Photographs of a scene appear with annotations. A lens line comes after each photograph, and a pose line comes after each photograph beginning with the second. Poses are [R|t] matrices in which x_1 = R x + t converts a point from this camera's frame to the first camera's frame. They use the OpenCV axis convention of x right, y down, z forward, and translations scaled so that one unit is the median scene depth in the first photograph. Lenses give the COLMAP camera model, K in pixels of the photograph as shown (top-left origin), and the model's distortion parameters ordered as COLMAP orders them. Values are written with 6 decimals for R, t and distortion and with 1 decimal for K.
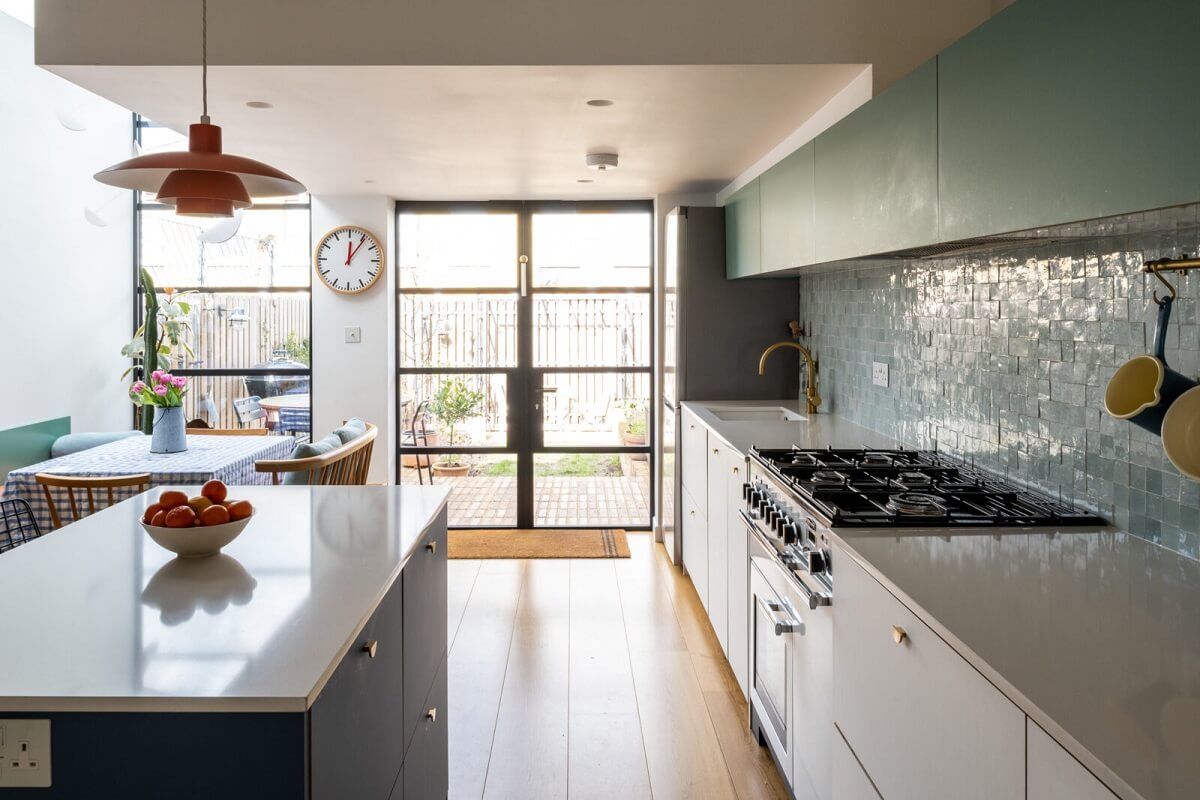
lens RADIAL K [[898.8, 0, 603.1], [0, 898.8, 371.9], [0, 0, 1]] dist [-0.007749, -0.003580]
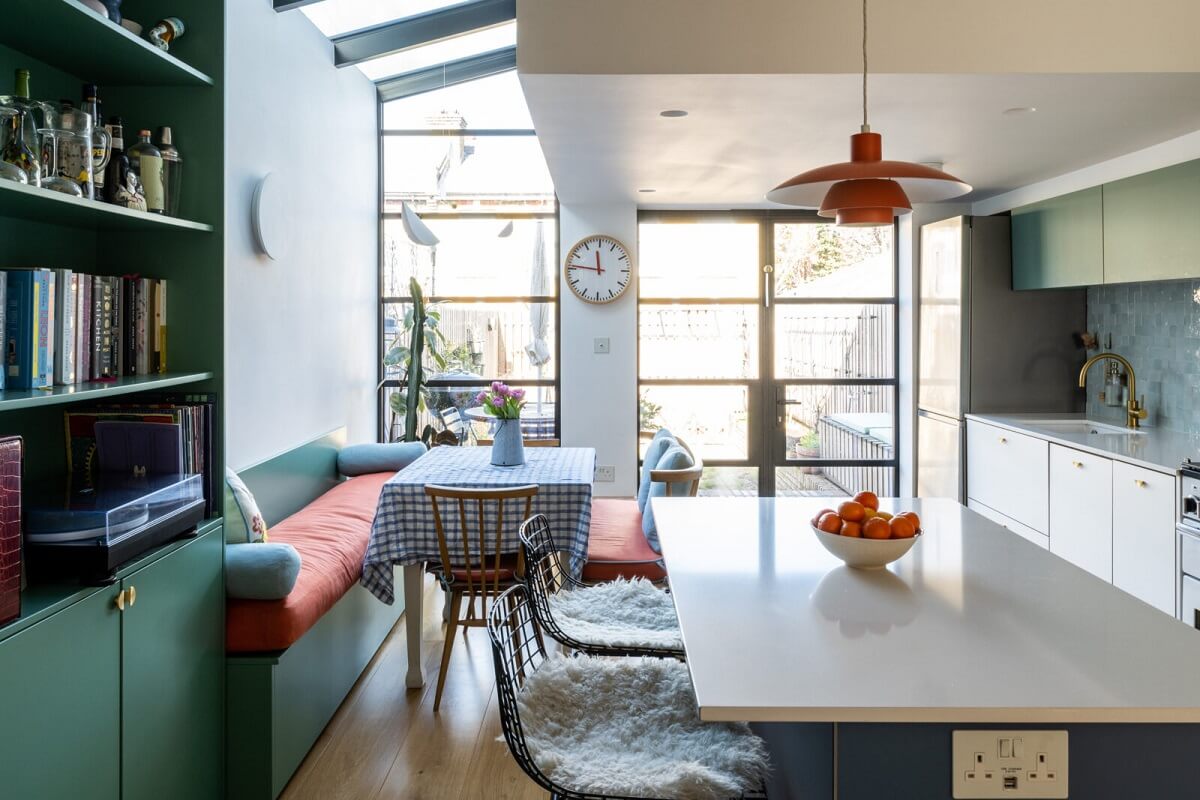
lens RADIAL K [[916.9, 0, 600.0], [0, 916.9, 381.5], [0, 0, 1]] dist [-0.001364, -0.001646]
pose [[0.999868, 0.003306, -0.015939, -0.265300], [-0.003346, 0.999991, -0.002466, 0.000897], [0.015930, 0.002519, 0.999870, -0.007232]]
